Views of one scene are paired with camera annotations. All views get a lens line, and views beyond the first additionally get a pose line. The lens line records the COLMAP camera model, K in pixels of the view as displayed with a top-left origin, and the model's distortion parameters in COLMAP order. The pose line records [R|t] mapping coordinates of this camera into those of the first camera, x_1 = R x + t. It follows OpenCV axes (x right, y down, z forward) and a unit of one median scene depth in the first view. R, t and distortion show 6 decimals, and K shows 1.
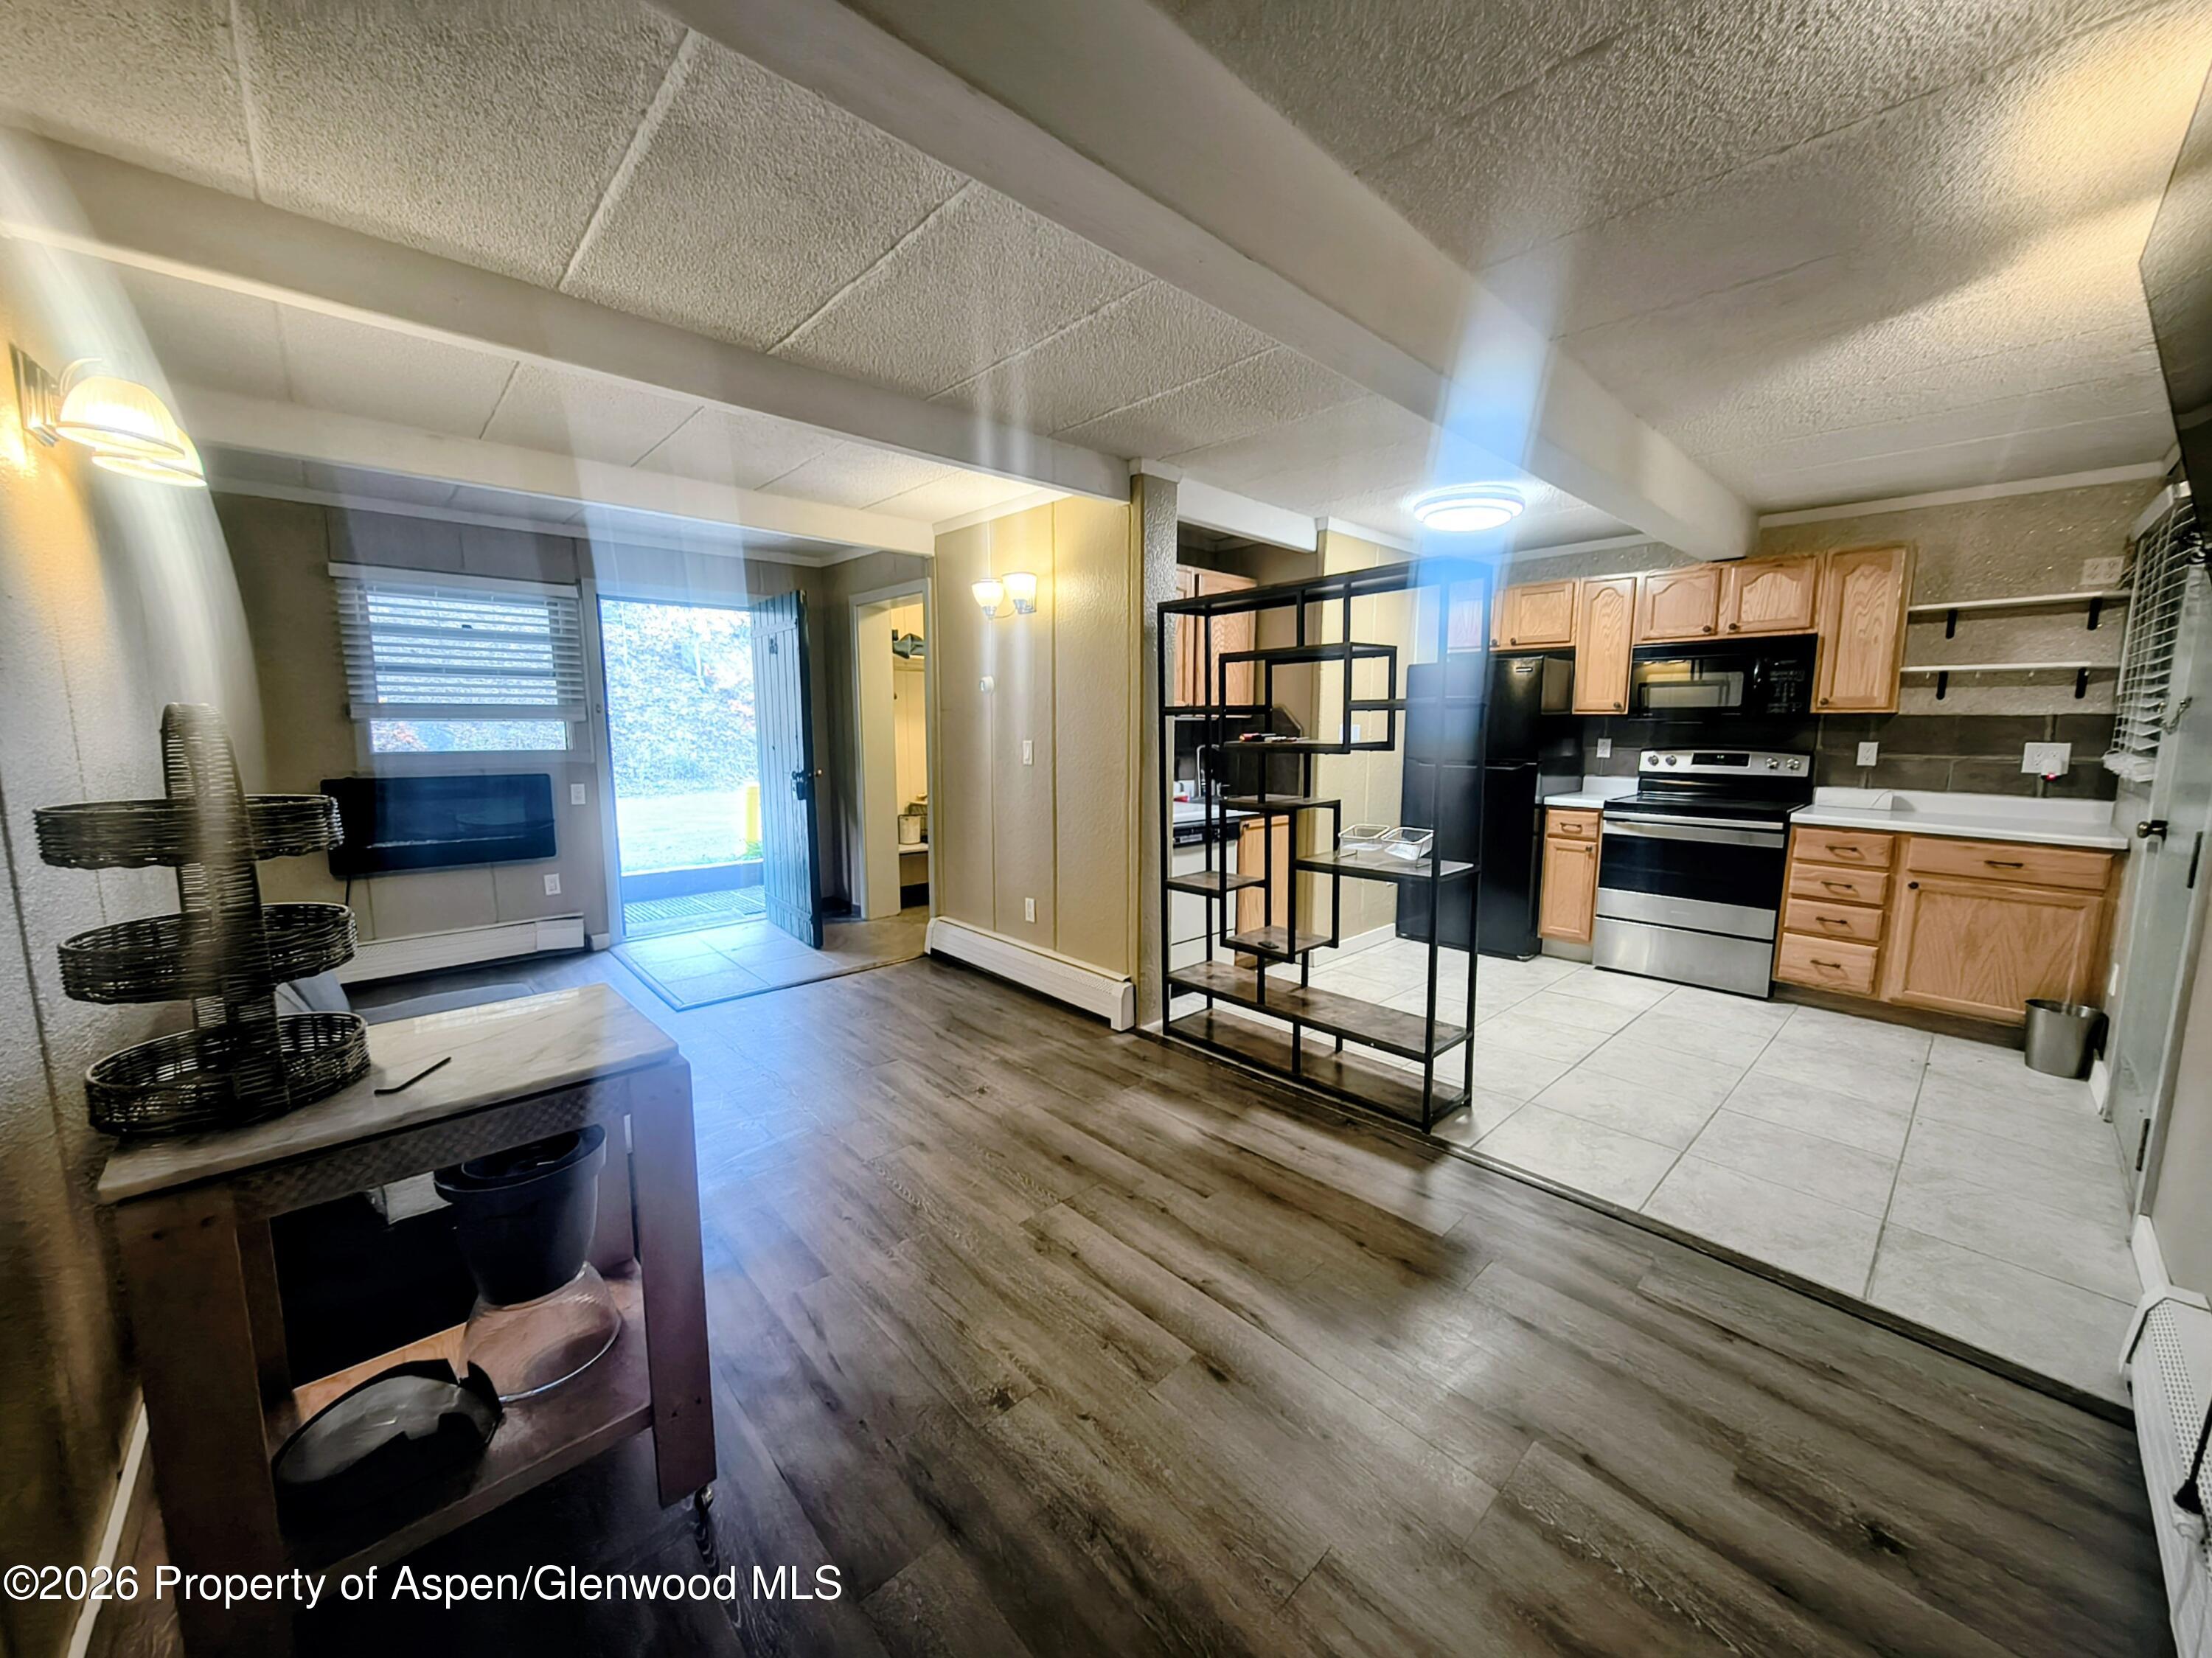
lens RADIAL K [[830.8, 0, 1112.4], [0, 830.8, 829.3], [0, 0, 1]] dist [-0.000060, -0.000413]
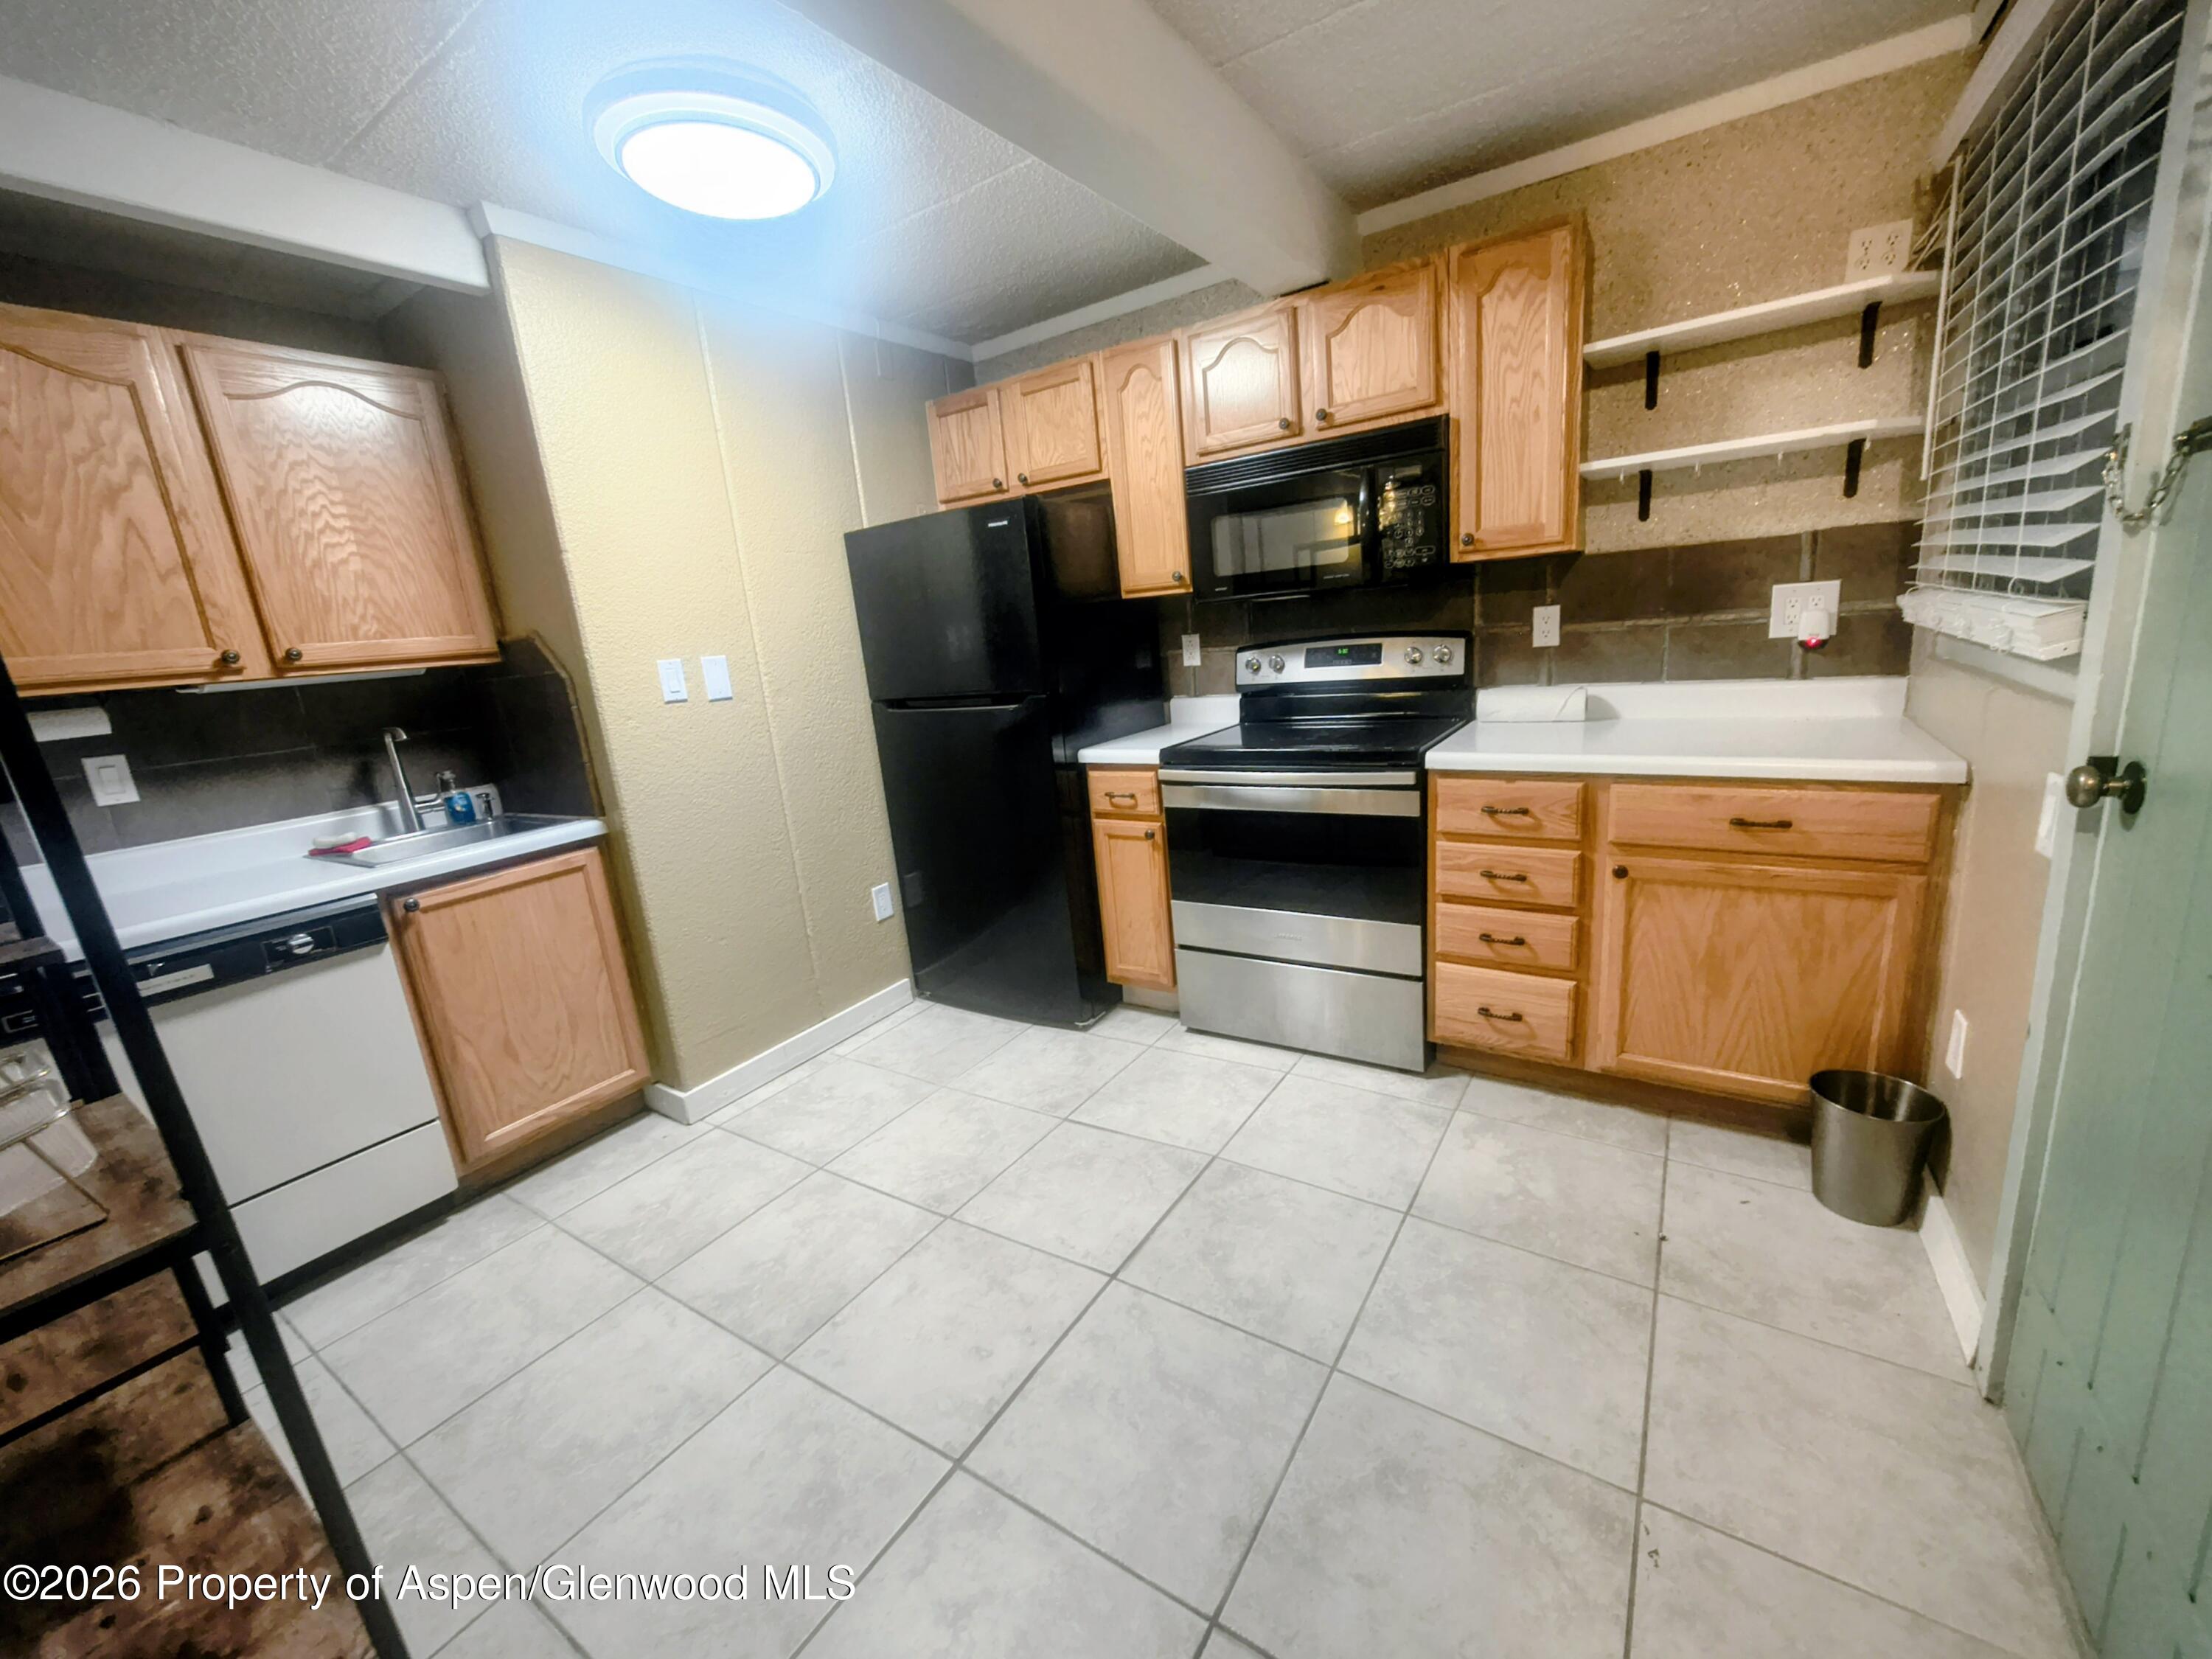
lens RADIAL K [[880.7, 0, 1112.4], [0, 880.7, 826.6], [0, 0, 1]] dist [0.001932, -0.001029]
pose [[0.966531, -0.141632, 0.213910, 0.508999], [0.122067, 0.987254, 0.102123, -0.057835], [-0.225647, -0.072594, 0.971501, 0.502681]]
